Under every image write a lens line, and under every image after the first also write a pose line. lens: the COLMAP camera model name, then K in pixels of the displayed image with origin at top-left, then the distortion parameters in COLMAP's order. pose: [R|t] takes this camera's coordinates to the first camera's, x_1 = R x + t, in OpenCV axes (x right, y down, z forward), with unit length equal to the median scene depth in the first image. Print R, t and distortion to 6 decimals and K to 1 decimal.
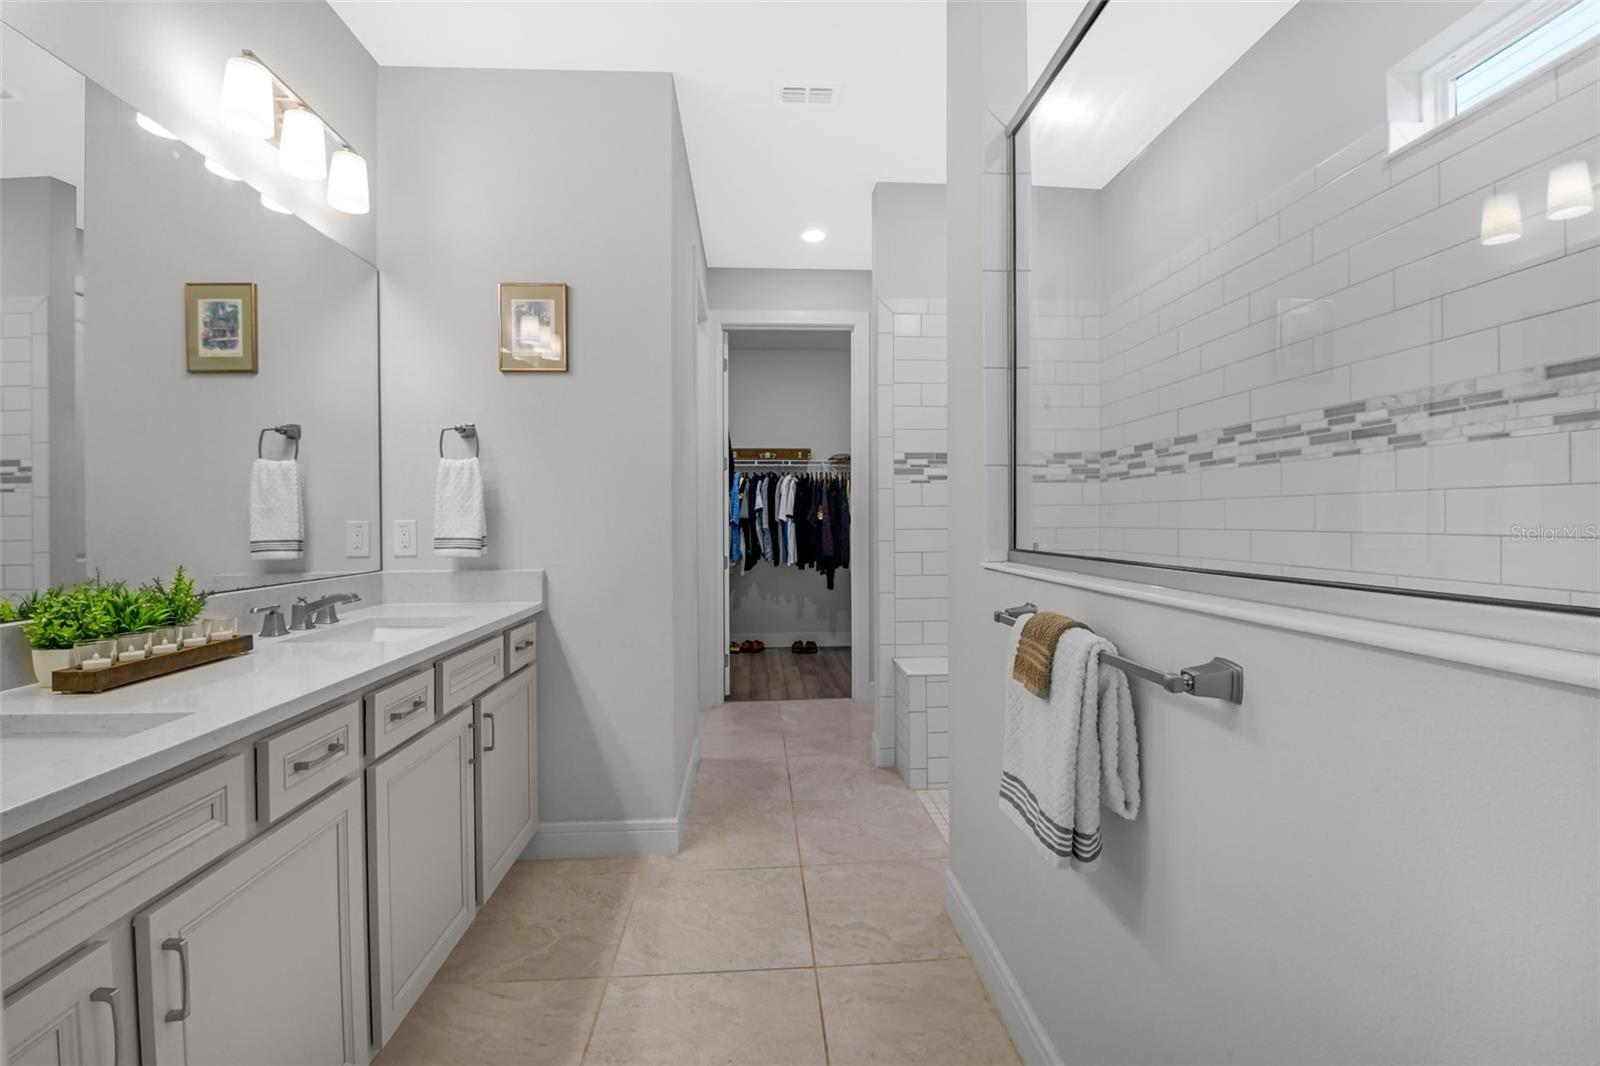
lens RADIAL K [[664.0, 0, 798.4], [0, 664.0, 522.4], [0, 0, 1]] dist [-0.001765, -0.008133]
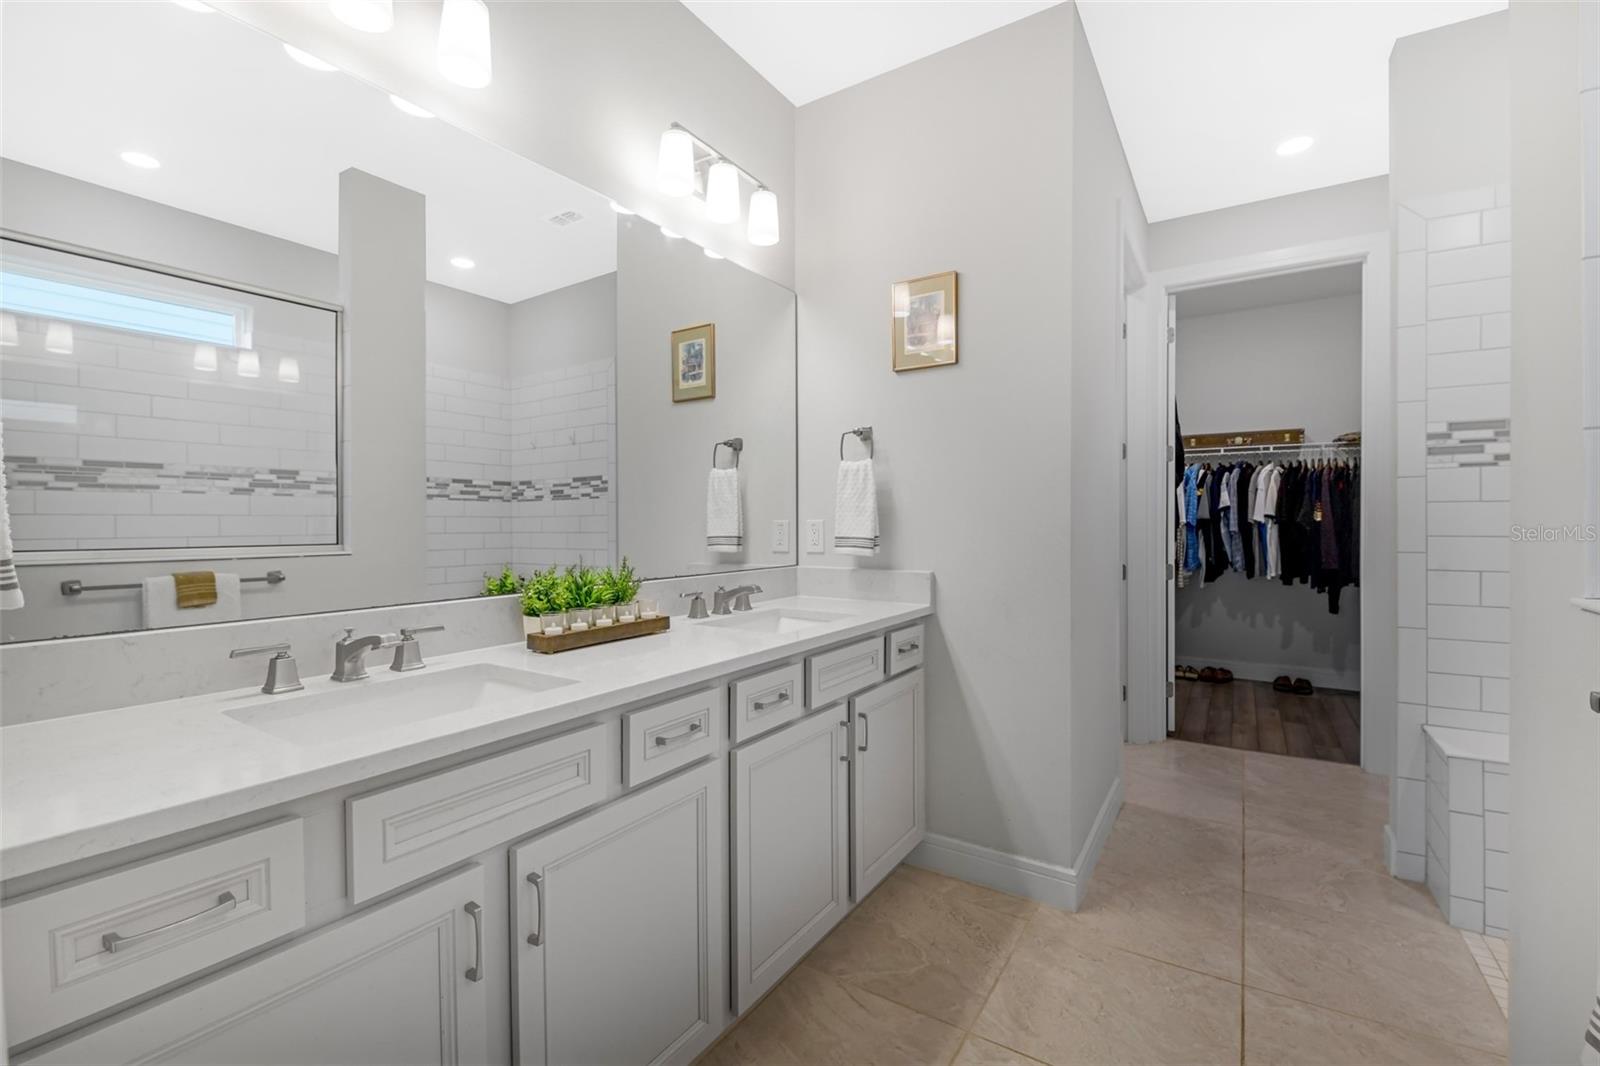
lens RADIAL K [[673.5, 0, 817.8], [0, 673.5, 521.5], [0, 0, 1]] dist [-0.001094, -0.007848]
pose [[0.808229, 0.006587, -0.588832, 0.059747], [-0.006927, 0.999975, 0.001679, -0.002143], [0.588828, 0.002722, 0.808254, 0.111172]]
